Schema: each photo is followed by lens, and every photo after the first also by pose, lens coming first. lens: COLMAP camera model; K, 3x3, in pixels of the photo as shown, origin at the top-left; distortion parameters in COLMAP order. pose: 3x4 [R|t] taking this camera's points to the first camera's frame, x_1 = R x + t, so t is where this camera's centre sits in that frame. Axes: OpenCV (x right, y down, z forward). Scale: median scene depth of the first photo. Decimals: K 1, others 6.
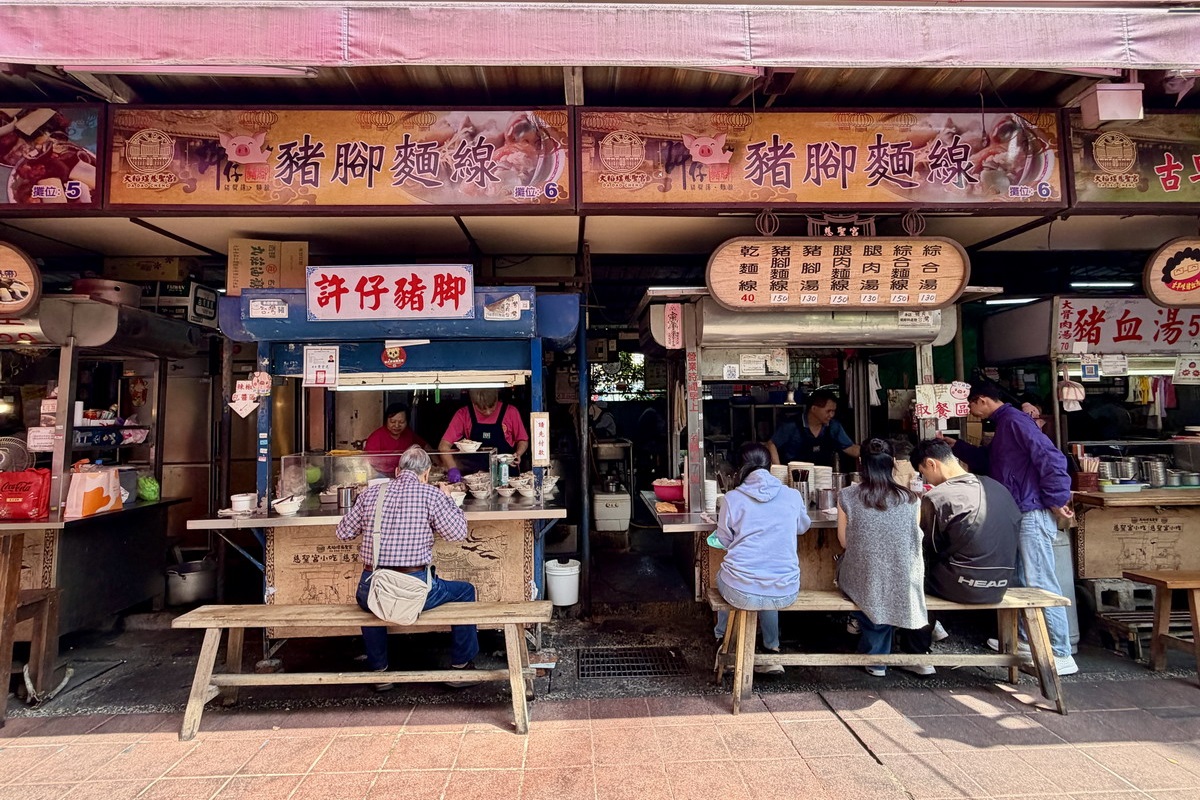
lens RADIAL K [[580.3, 0, 600.7], [0, 580.3, 380.8], [0, 0, 1]] dist [-0.008114, 0.003866]
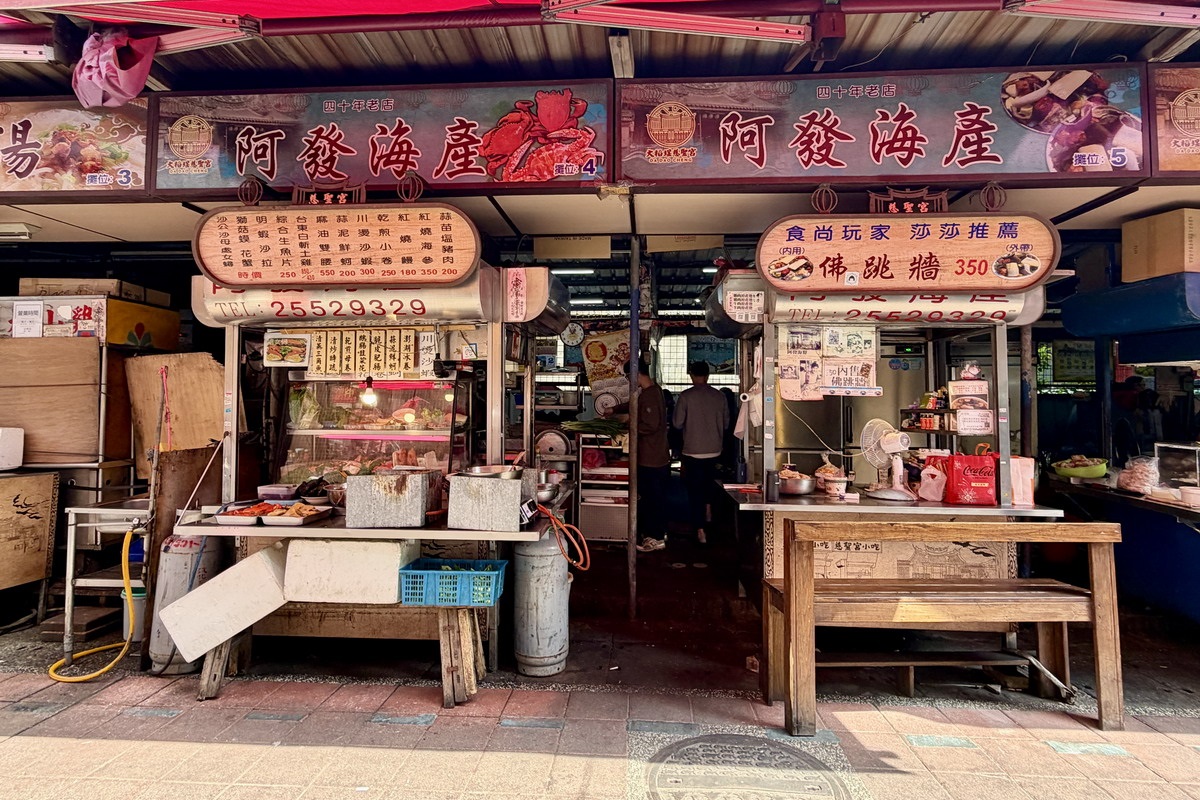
lens RADIAL K [[596.2, 0, 590.5], [0, 596.2, 384.4], [0, 0, 1]] dist [-0.009515, 0.004698]
pose [[0.997190, 0.008428, -0.074435, -0.866683], [-0.006130, 0.999499, 0.031058, 0.006954], [0.074660, -0.030515, 0.996742, -0.017797]]
